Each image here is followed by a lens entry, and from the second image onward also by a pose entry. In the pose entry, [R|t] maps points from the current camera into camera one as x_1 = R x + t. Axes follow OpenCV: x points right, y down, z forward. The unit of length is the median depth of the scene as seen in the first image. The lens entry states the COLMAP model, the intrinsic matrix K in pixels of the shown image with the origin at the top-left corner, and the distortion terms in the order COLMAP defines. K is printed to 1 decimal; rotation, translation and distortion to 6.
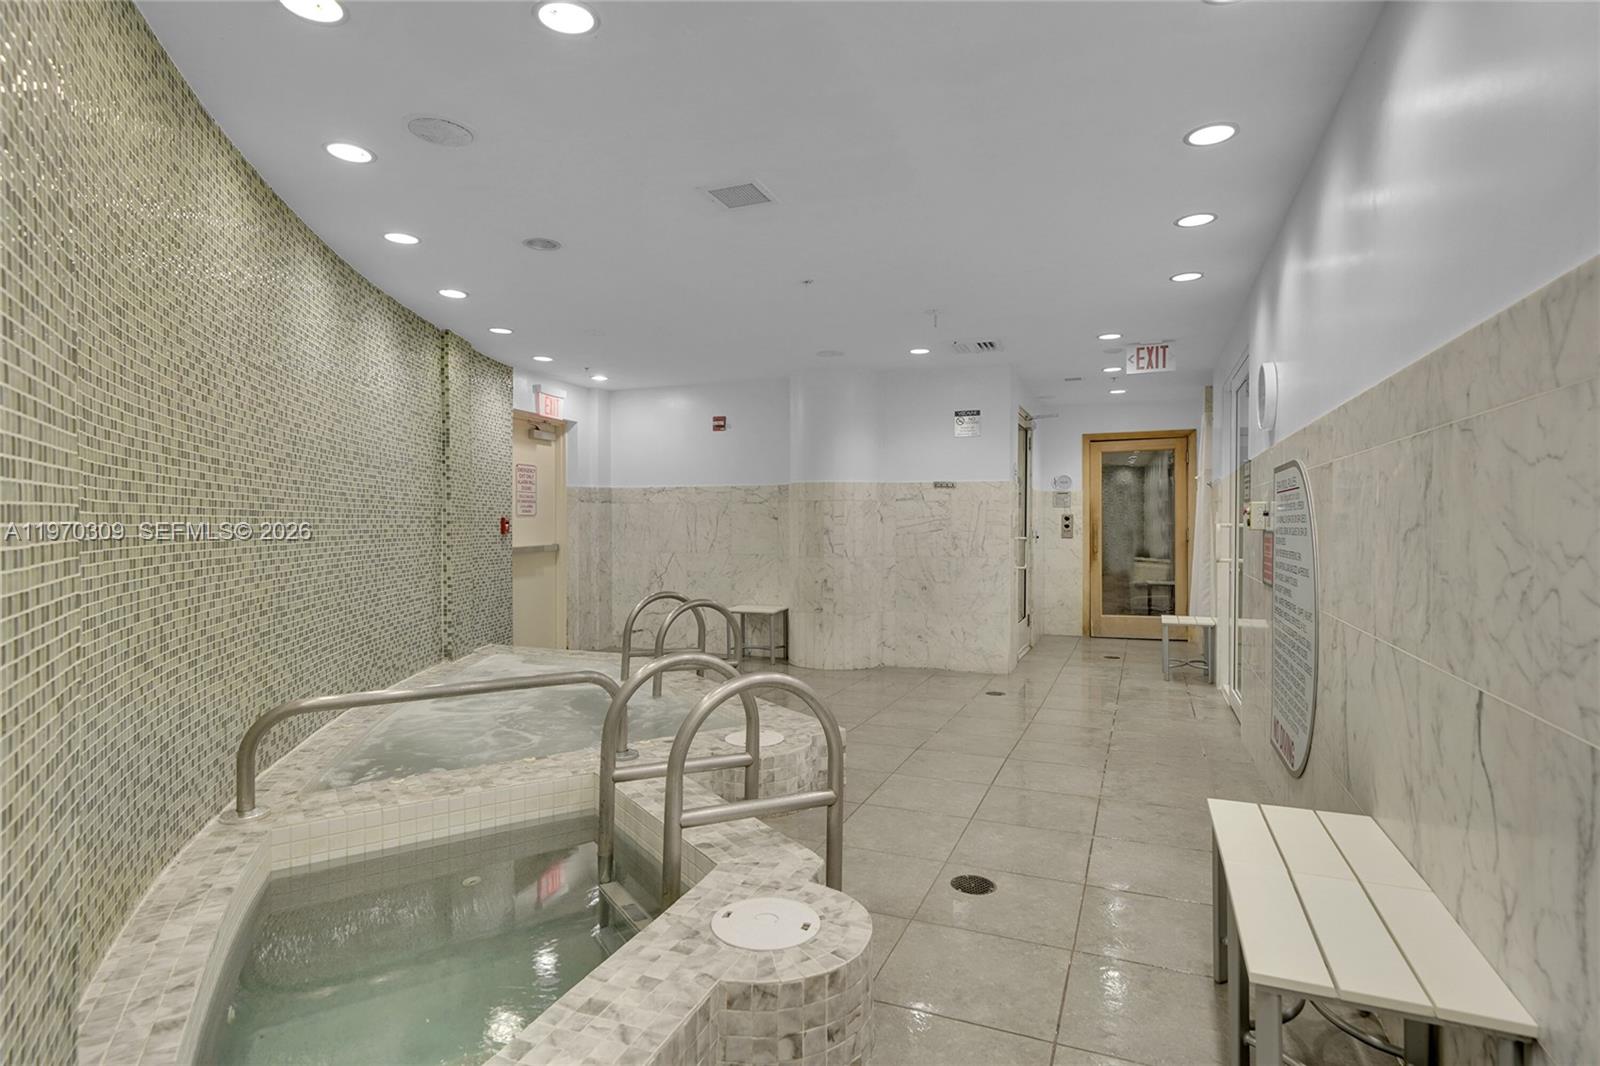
lens RADIAL K [[814.6, 0, 798.8], [0, 814.6, 528.7], [0, 0, 1]] dist [-0.000918, -0.000069]
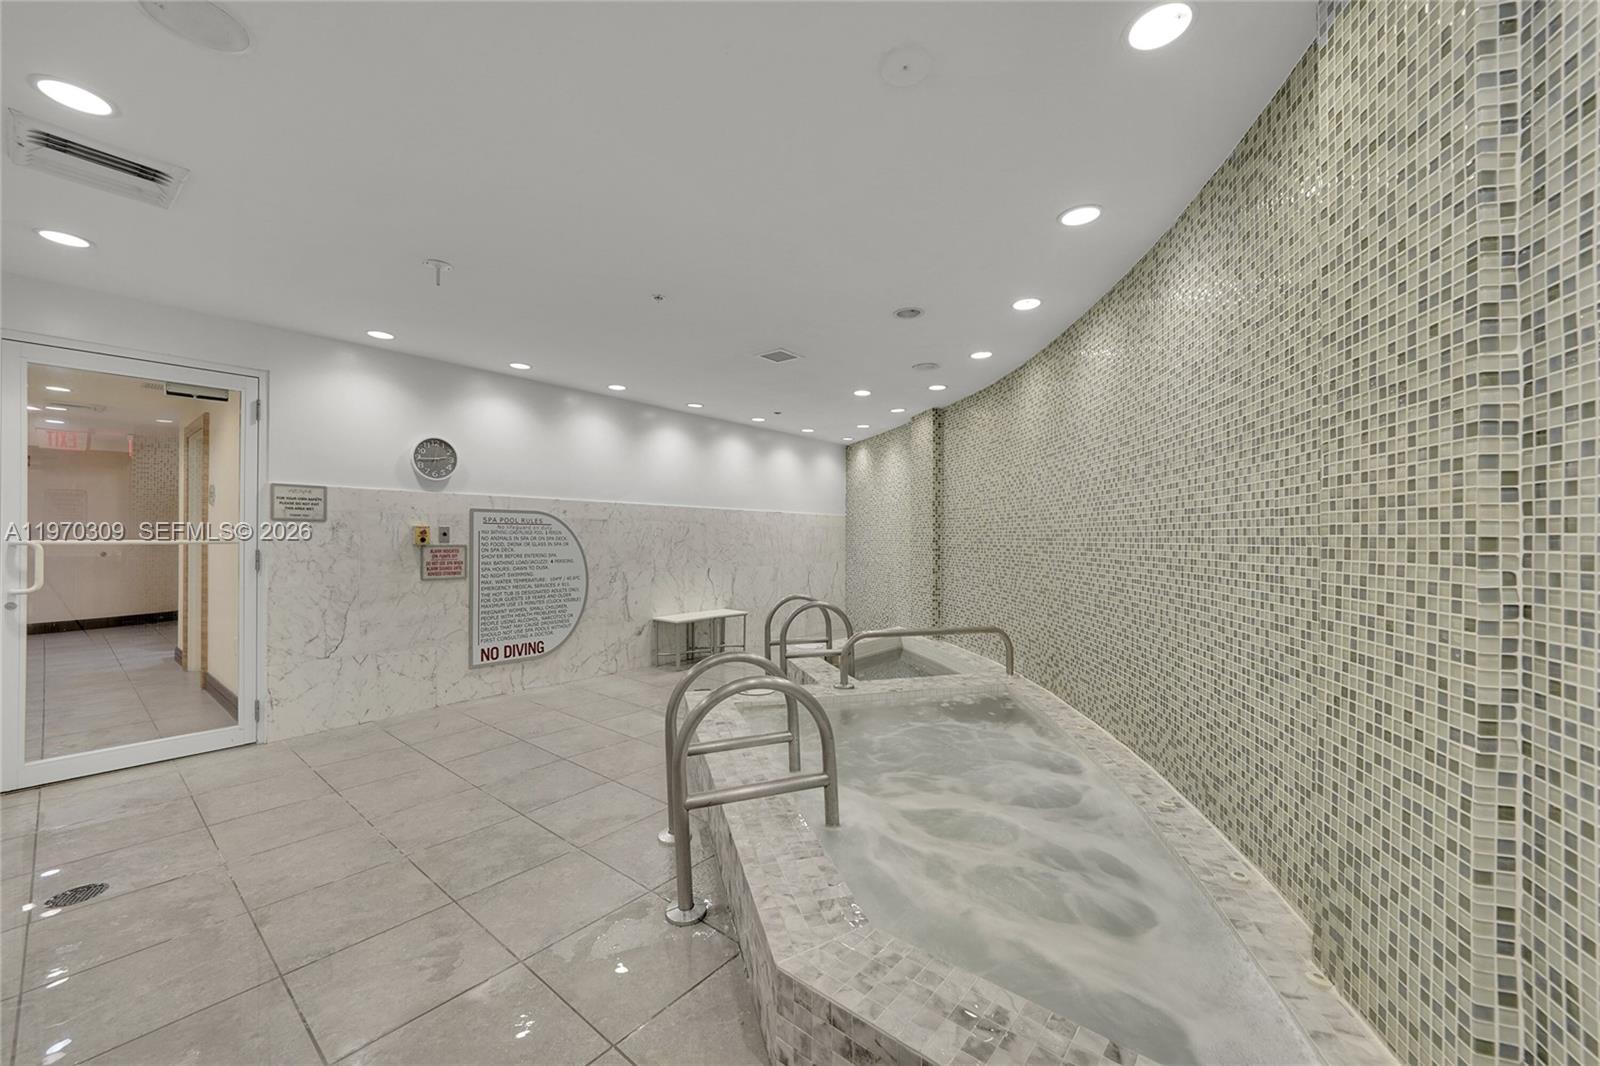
lens RADIAL K [[619.2, 0, 798.6], [0, 619.2, 533.8], [0, 0, 1]] dist [-0.000046, -0.000020]
pose [[-0.956601, -0.002115, 0.291393, -0.415960], [-0.002382, 0.999997, -0.000561, -0.022573], [-0.291391, -0.001230, -0.956603, 1.868360]]
